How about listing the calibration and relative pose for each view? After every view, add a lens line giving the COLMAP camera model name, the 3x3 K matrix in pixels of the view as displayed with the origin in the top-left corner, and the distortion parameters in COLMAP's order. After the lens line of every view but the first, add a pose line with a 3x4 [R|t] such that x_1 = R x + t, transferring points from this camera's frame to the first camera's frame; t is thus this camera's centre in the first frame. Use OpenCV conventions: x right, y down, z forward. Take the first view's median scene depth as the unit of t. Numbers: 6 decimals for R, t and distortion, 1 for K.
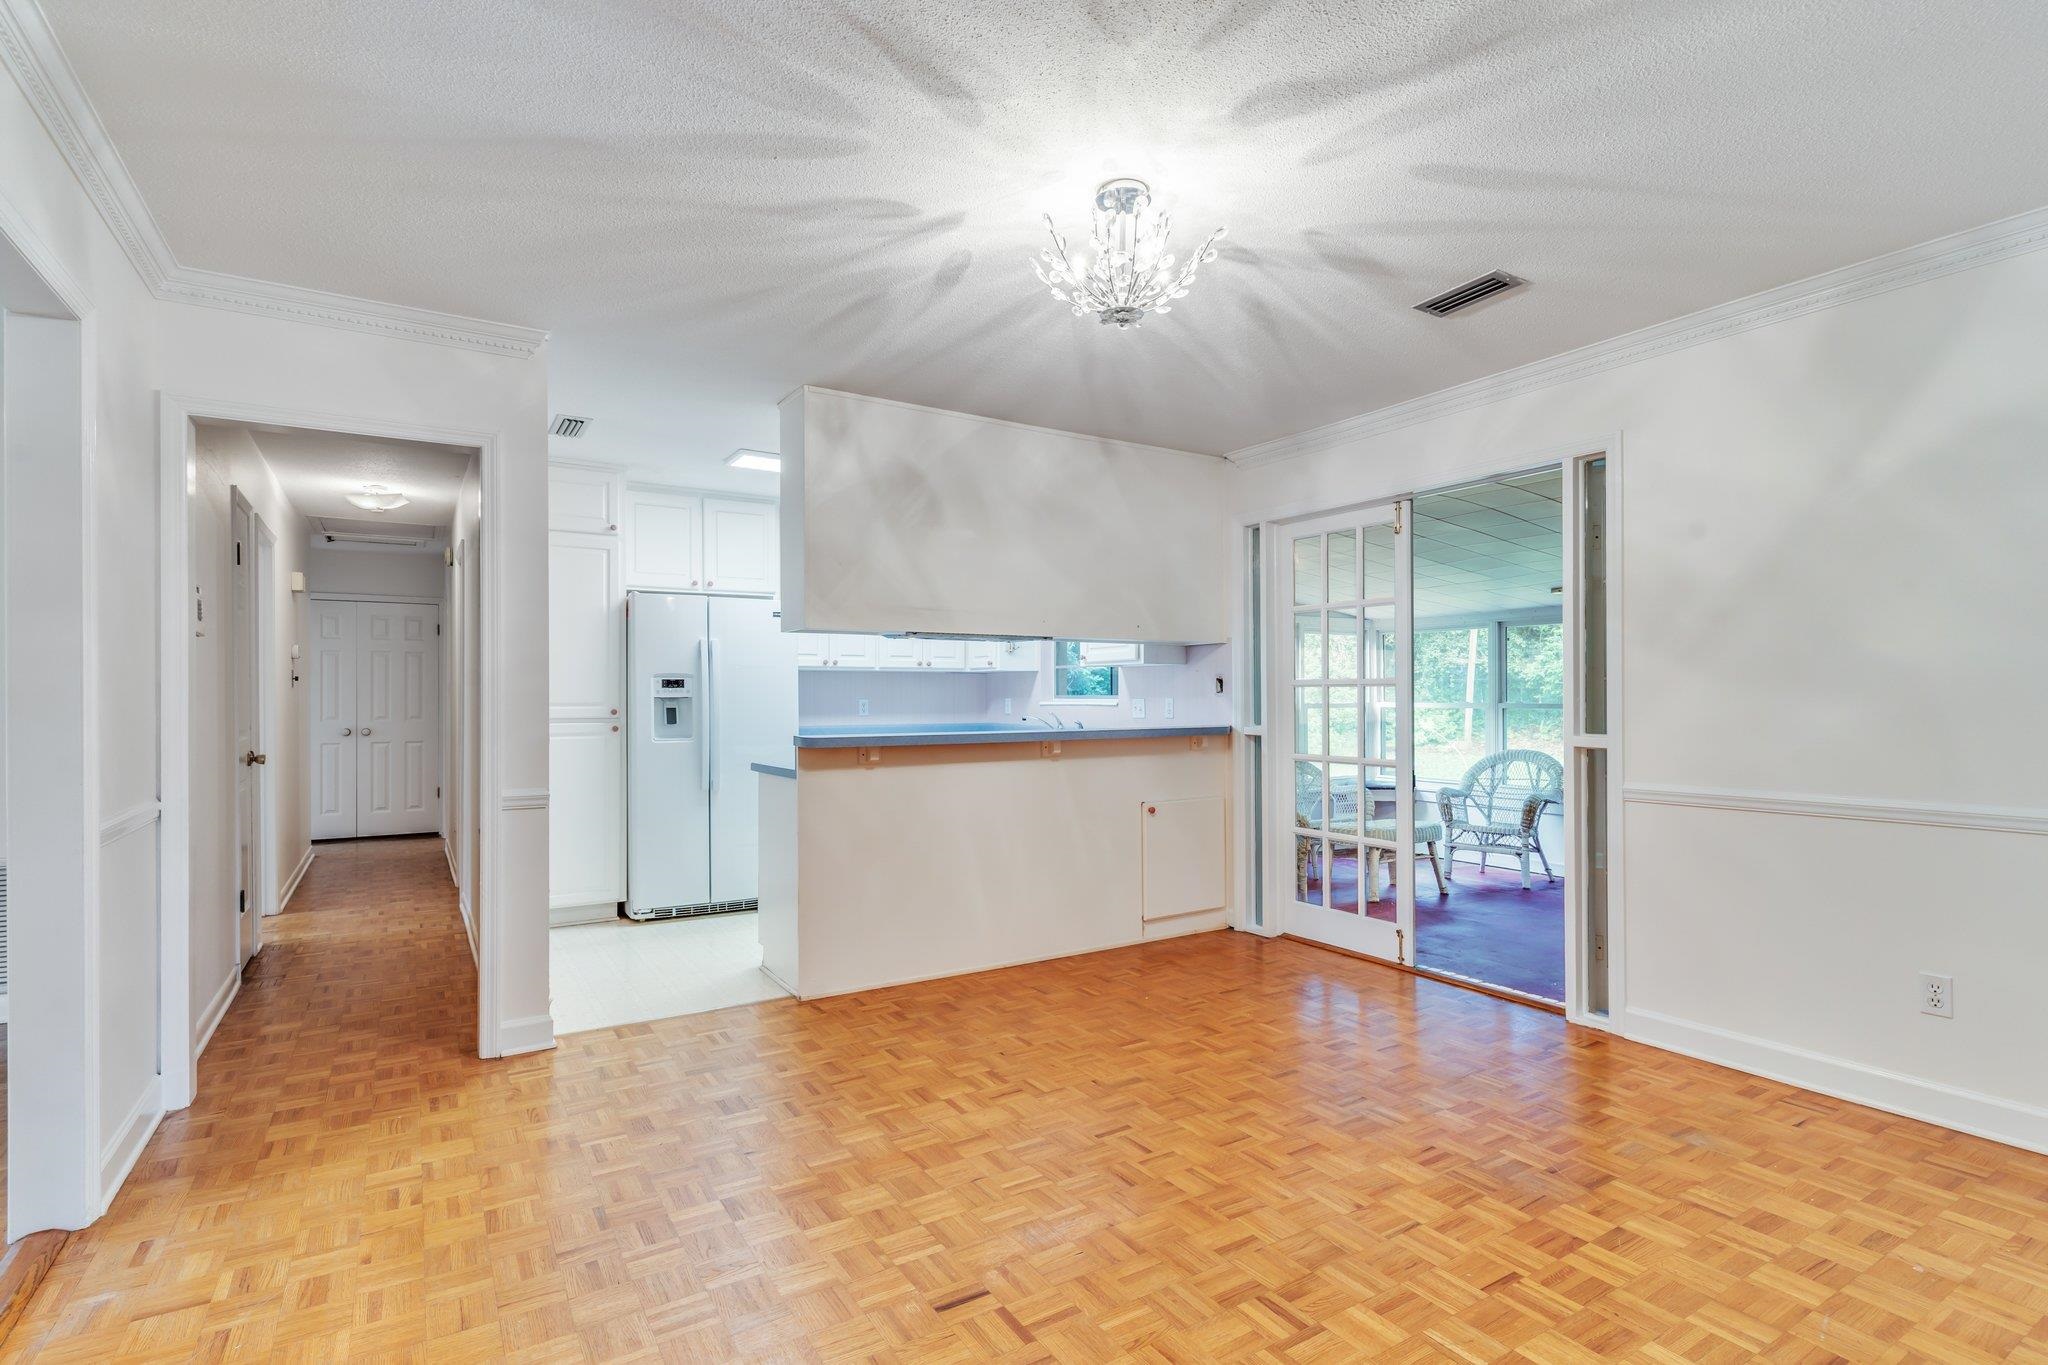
lens RADIAL K [[1000.3, 0, 1025.7], [0, 1000.3, 694.3], [0, 0, 1]] dist [-0.000094, -0.000212]
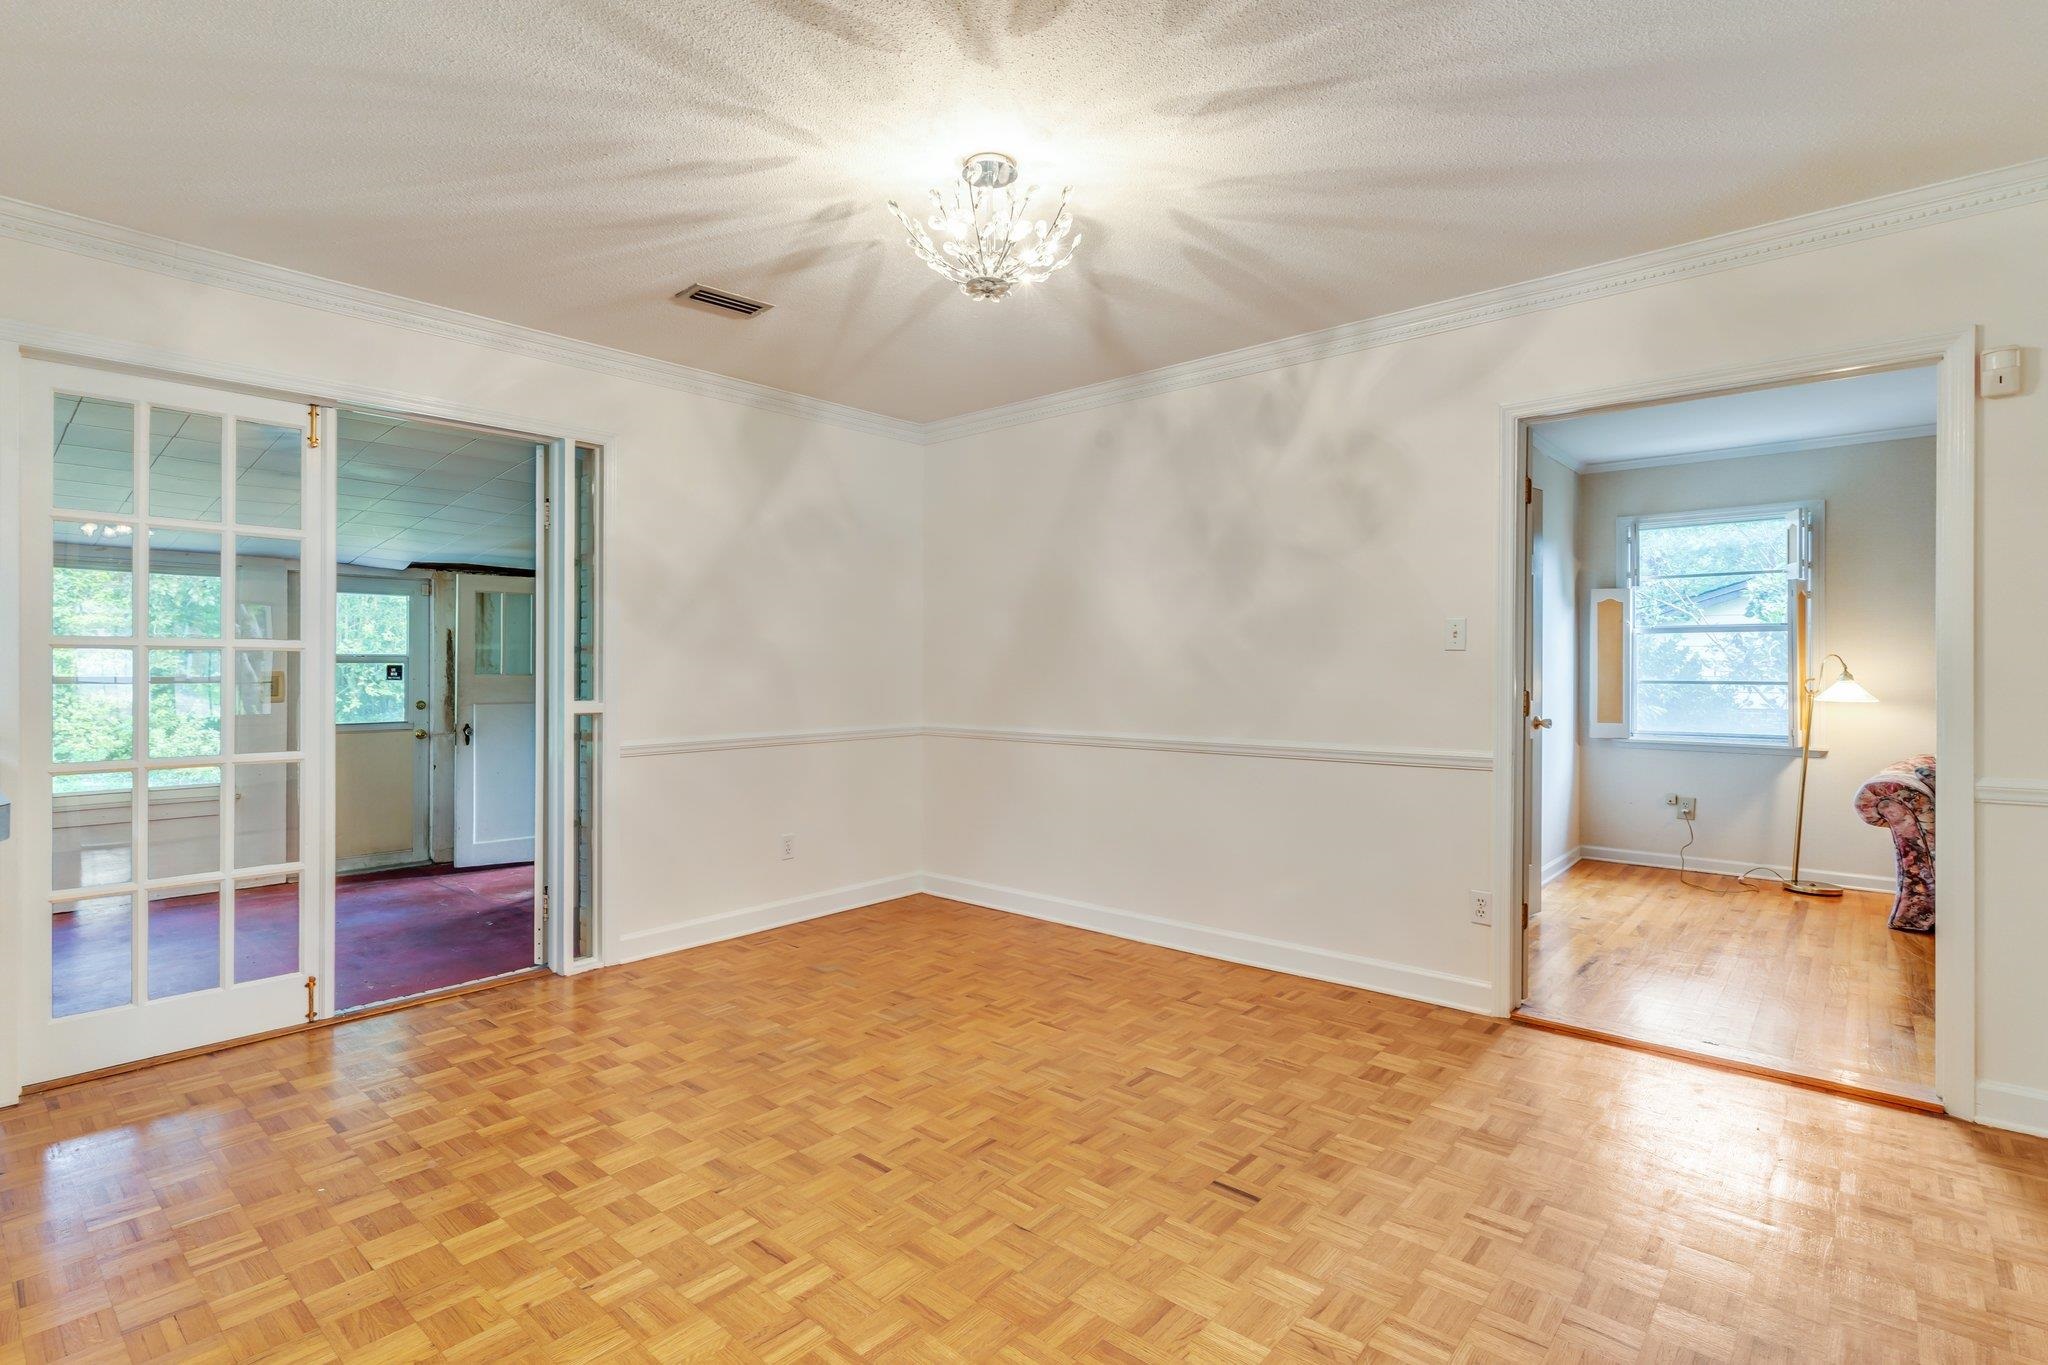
lens RADIAL K [[966.6, 0, 1026.7], [0, 966.6, 666.0], [0, 0, 1]] dist [-0.000748, -0.000140]
pose [[-0.292195, 0.003225, 0.956353, -0.689765], [-0.003047, 0.999986, -0.004303, 0.006164], [-0.956354, -0.004172, -0.292181, 1.017476]]
